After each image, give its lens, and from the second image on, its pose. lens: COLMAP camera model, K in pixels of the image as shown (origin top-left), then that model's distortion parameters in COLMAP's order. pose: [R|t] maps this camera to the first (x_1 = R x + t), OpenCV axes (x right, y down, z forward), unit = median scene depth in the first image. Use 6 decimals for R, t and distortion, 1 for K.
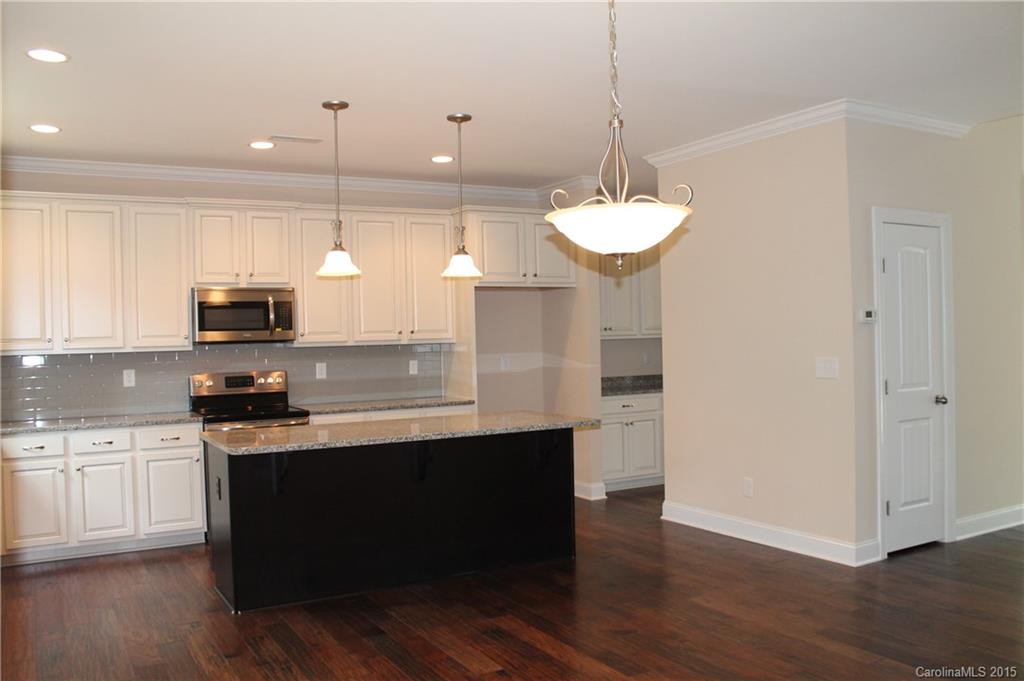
lens RADIAL K [[867.2, 0, 510.4], [0, 867.2, 340.1], [0, 0, 1]] dist [-0.162032, 0.137686]
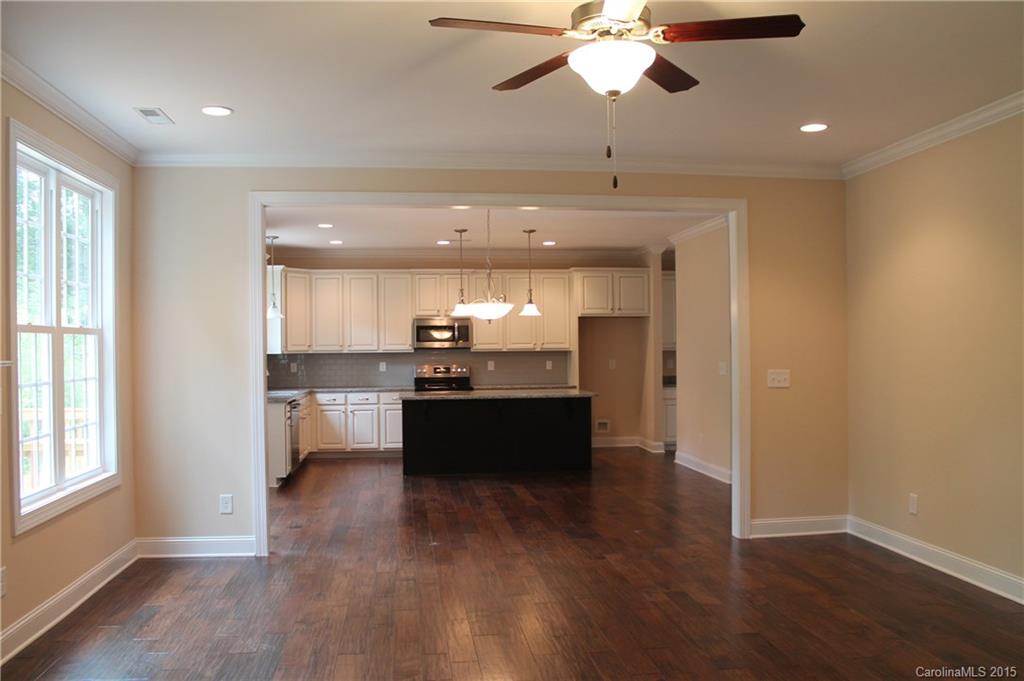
lens RADIAL K [[867.2, 0, 506.9], [0, 867.2, 346.5], [0, 0, 1]] dist [-0.162032, 0.137686]
pose [[0.921373, 0.016656, -0.388322, 0.575818], [-0.015692, 0.999861, 0.005653, -0.014853], [0.388362, 0.000885, 0.921506, -0.689665]]
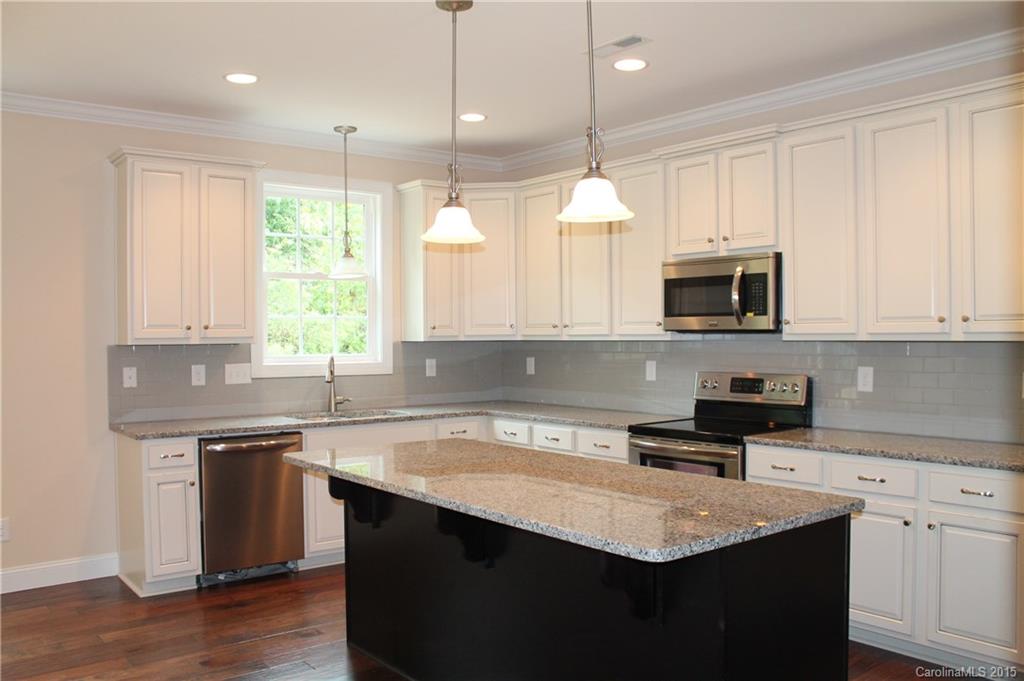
lens RADIAL K [[867.2, 0, 509.8], [0, 867.2, 342.2], [0, 0, 1]] dist [-0.162032, 0.137686]
pose [[0.148186, 0.032701, -0.988419, 0.429584], [-0.000994, 0.999458, 0.032917, -0.014018], [0.988959, -0.003896, 0.148138, 0.791138]]
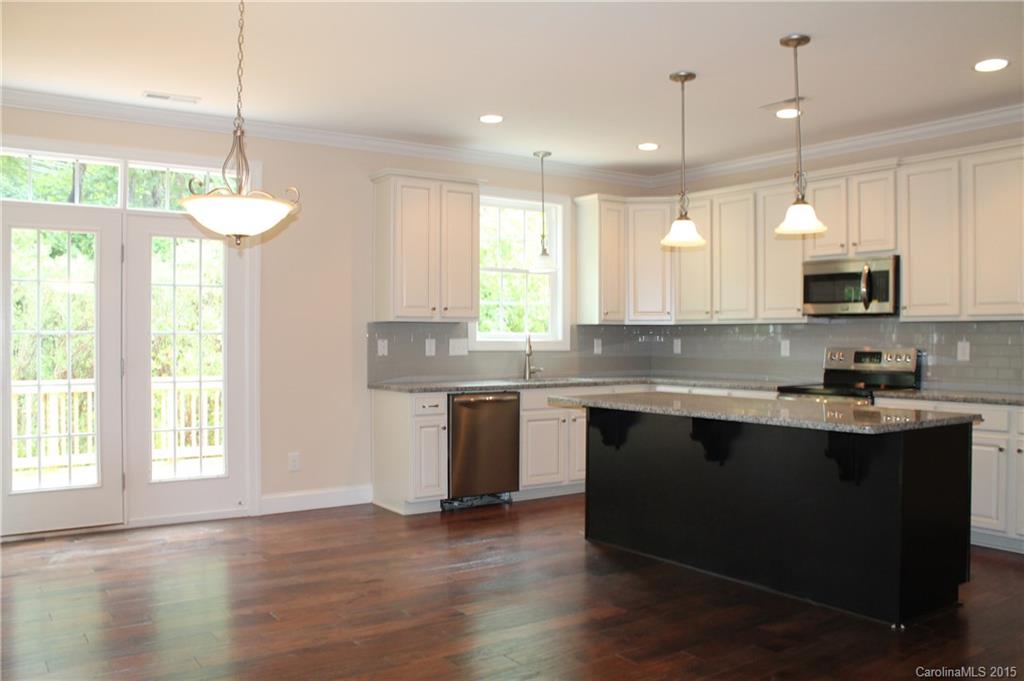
lens RADIAL K [[867.2, 0, 510.7], [0, 867.2, 335.3], [0, 0, 1]] dist [-0.162032, 0.137686]
pose [[0.091979, 0.024334, -0.995464, 0.661815], [-0.009606, 0.999677, 0.023549, 0.006893], [0.995715, 0.007397, 0.092183, 0.594987]]
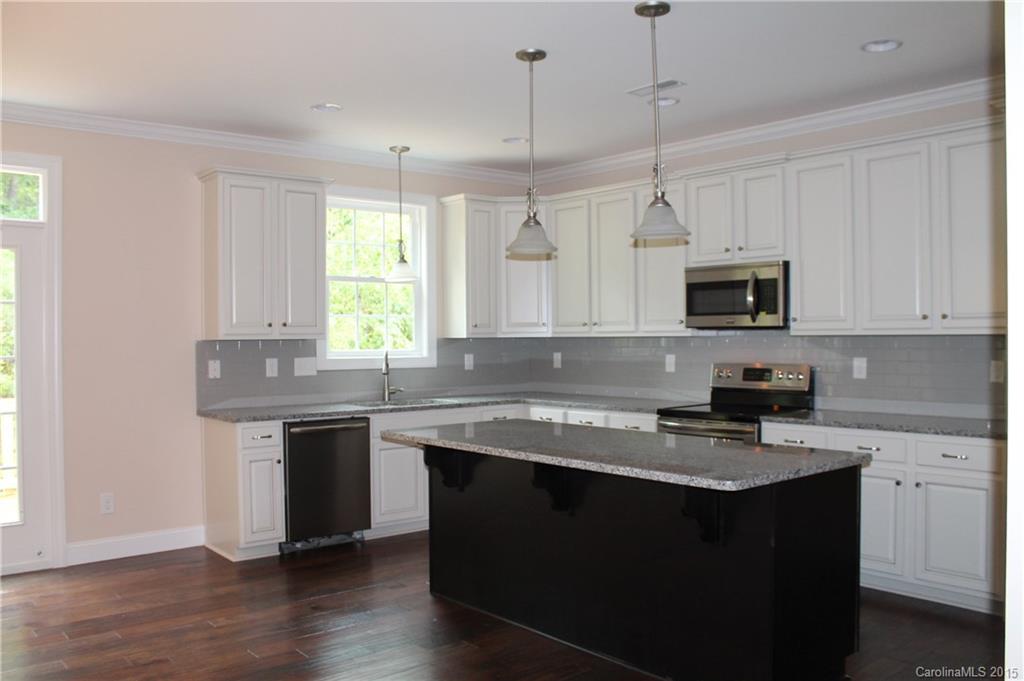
lens RADIAL K [[867.2, 0, 509.6], [0, 867.2, 338.1], [0, 0, 1]] dist [-0.162032, 0.137686]
pose [[0.177712, 0.025933, -0.983741, 0.544633], [-0.001307, 0.999658, 0.026117, -0.010843], [0.984082, -0.003355, 0.177685, 0.693831]]
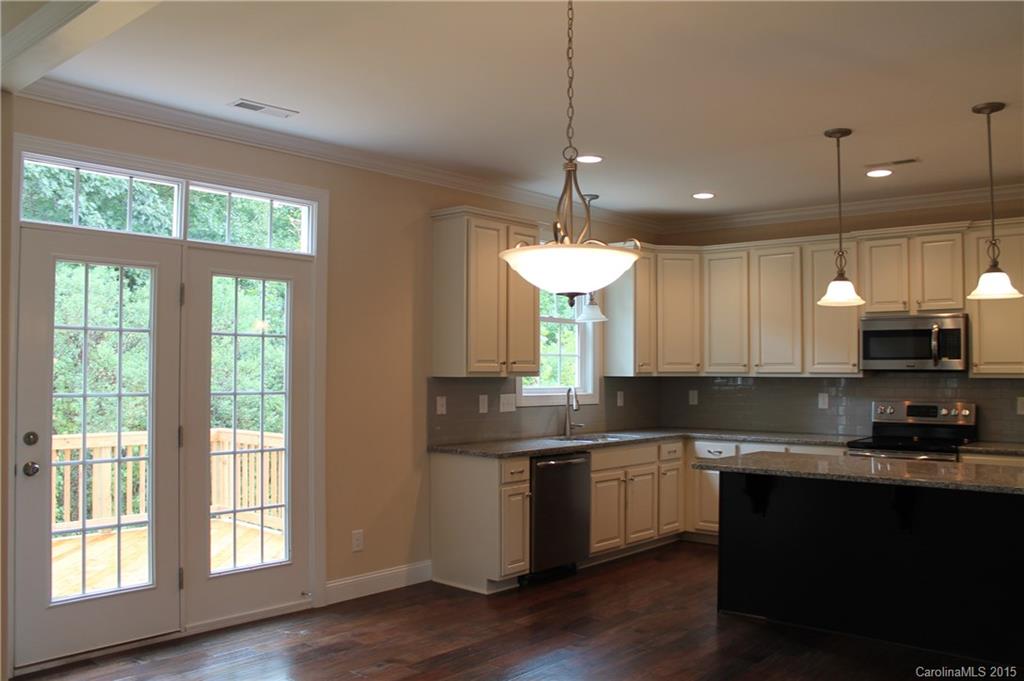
lens RADIAL K [[867.2, 0, 509.4], [0, 867.2, 342.1], [0, 0, 1]] dist [-0.162032, 0.137686]
pose [[0.325637, -0.003166, -0.945490, 0.499107], [-0.017952, 0.999793, -0.009531, -0.014654], [0.945324, 0.020077, 0.325513, 0.275600]]
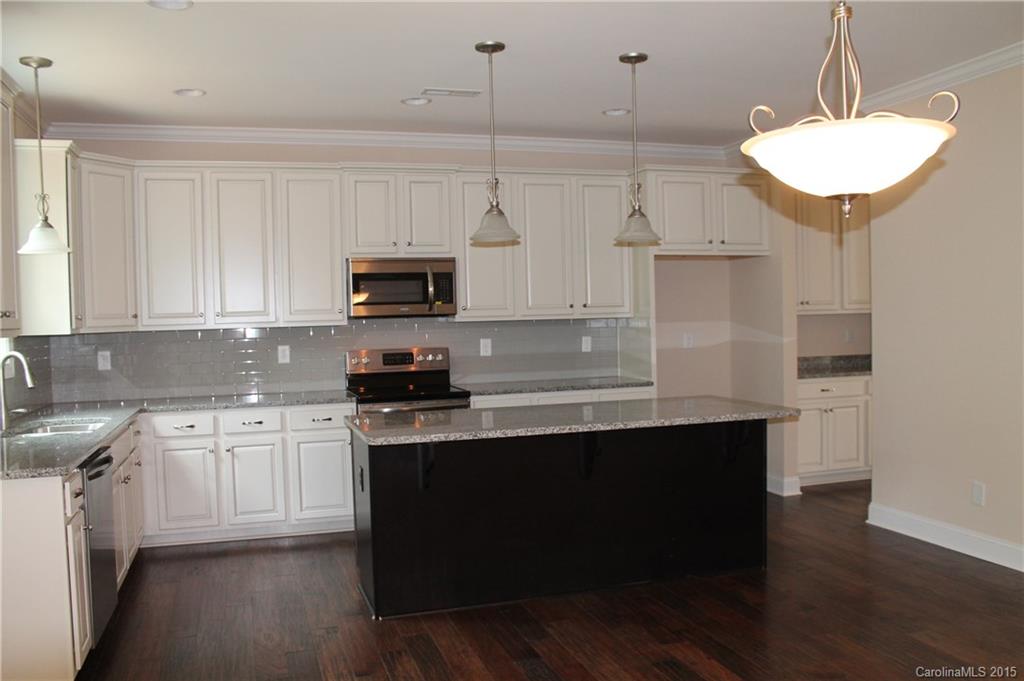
lens RADIAL K [[867.2, 0, 508.3], [0, 867.2, 343.7], [0, 0, 1]] dist [-0.162032, 0.137686]
pose [[0.977370, 0.008682, -0.211361, 0.000722], [-0.001430, 0.999406, 0.034437, -0.000675], [0.211534, -0.033355, 0.976801, 0.116447]]
